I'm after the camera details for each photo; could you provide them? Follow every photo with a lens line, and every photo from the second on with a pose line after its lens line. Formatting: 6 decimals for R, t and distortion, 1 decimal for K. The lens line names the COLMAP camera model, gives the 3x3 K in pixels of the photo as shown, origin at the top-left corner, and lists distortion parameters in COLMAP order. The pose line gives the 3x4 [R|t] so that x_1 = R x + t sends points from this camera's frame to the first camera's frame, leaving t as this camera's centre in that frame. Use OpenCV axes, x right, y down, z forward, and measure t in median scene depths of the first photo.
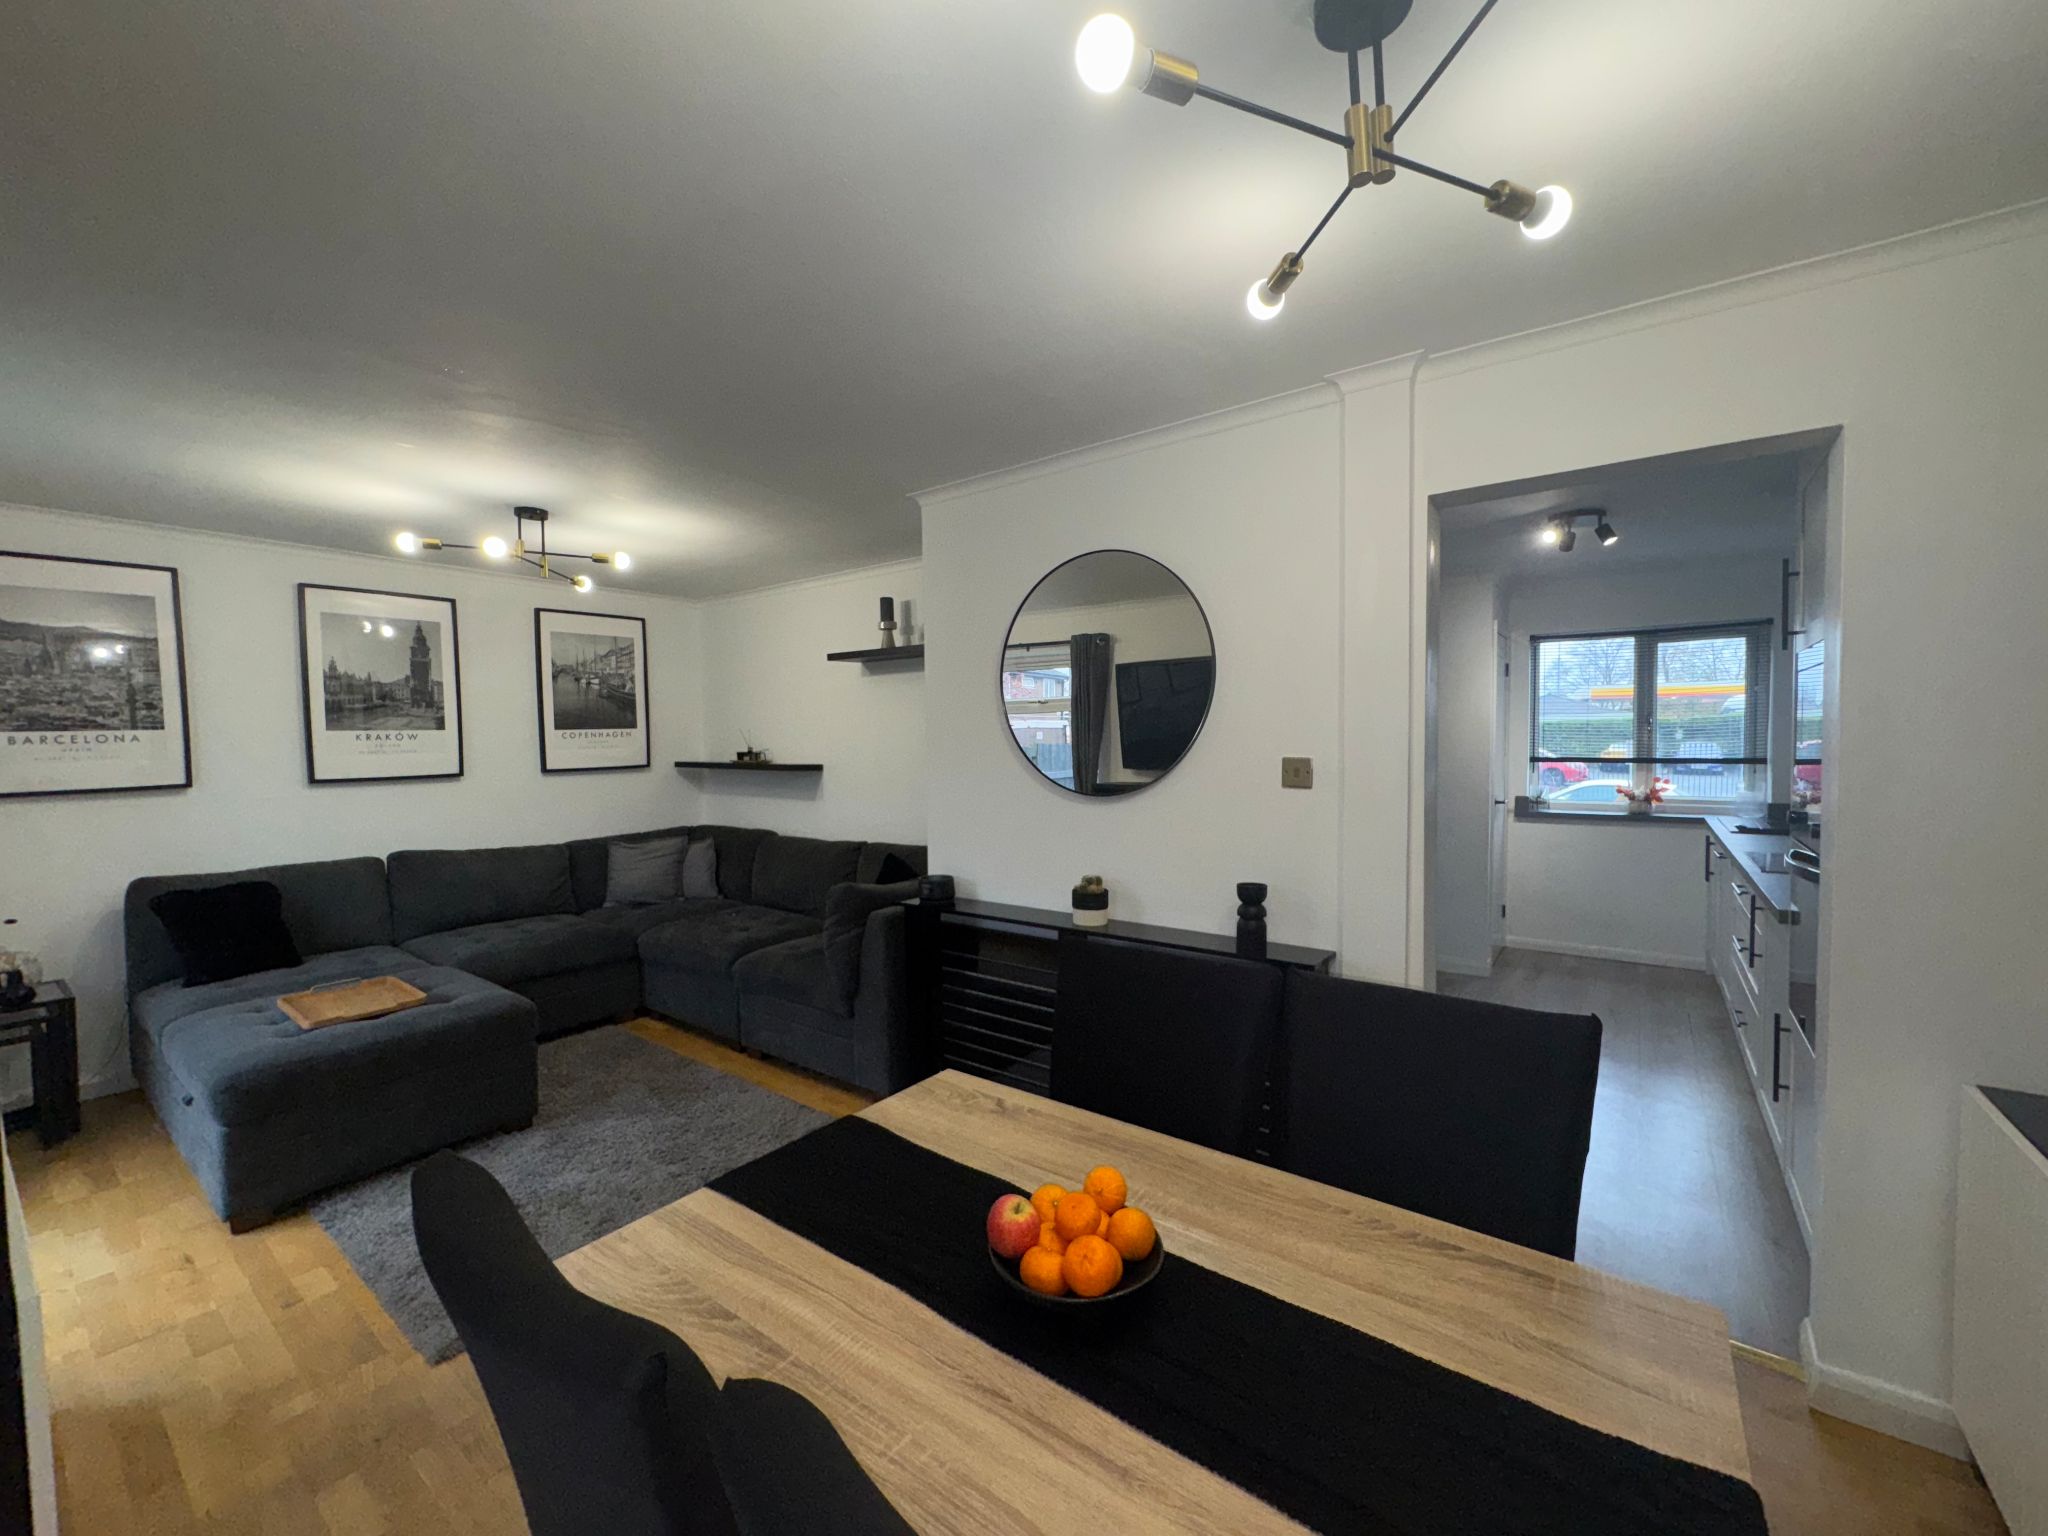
lens RADIAL K [[813.5, 0, 1024.0], [0, 813.5, 768.0], [0, 0, 1]] dist [-0.000270, 0.000185]
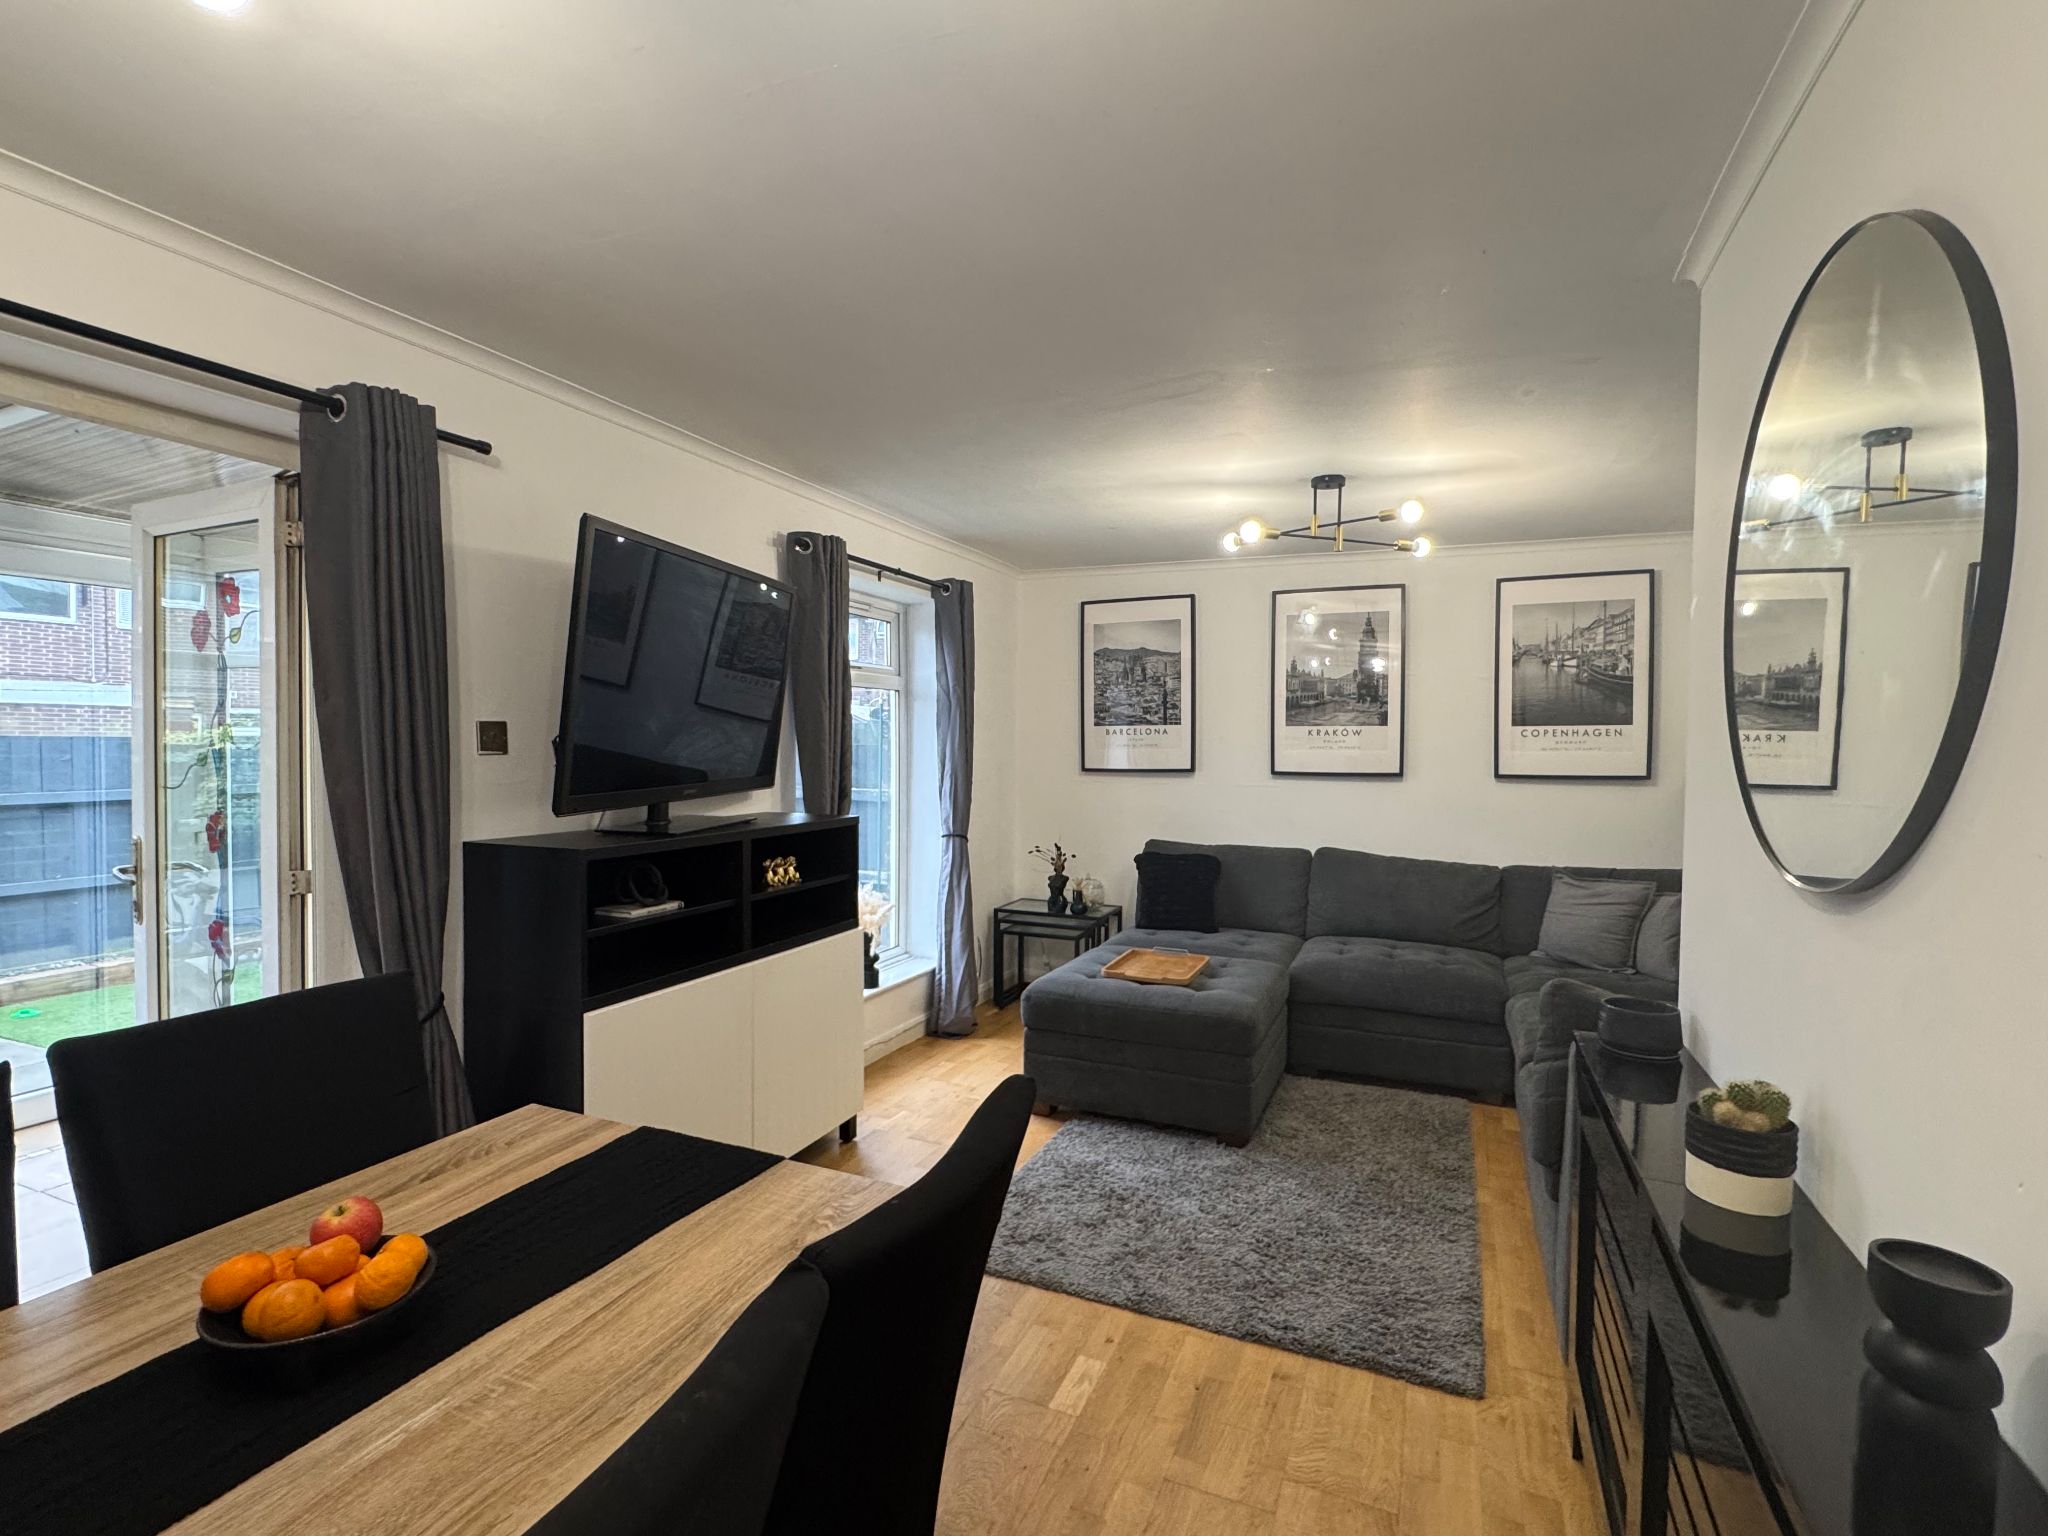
lens RADIAL K [[977.2, 0, 1024.0], [0, 977.2, 768.0], [0, 0, 1]] dist [0.003446, 0.000376]
pose [[0.237569, 0.042421, -0.970444, 0.298280], [-0.050581, 0.998231, 0.031253, -0.013077], [0.970053, 0.041661, 0.239294, 0.344814]]
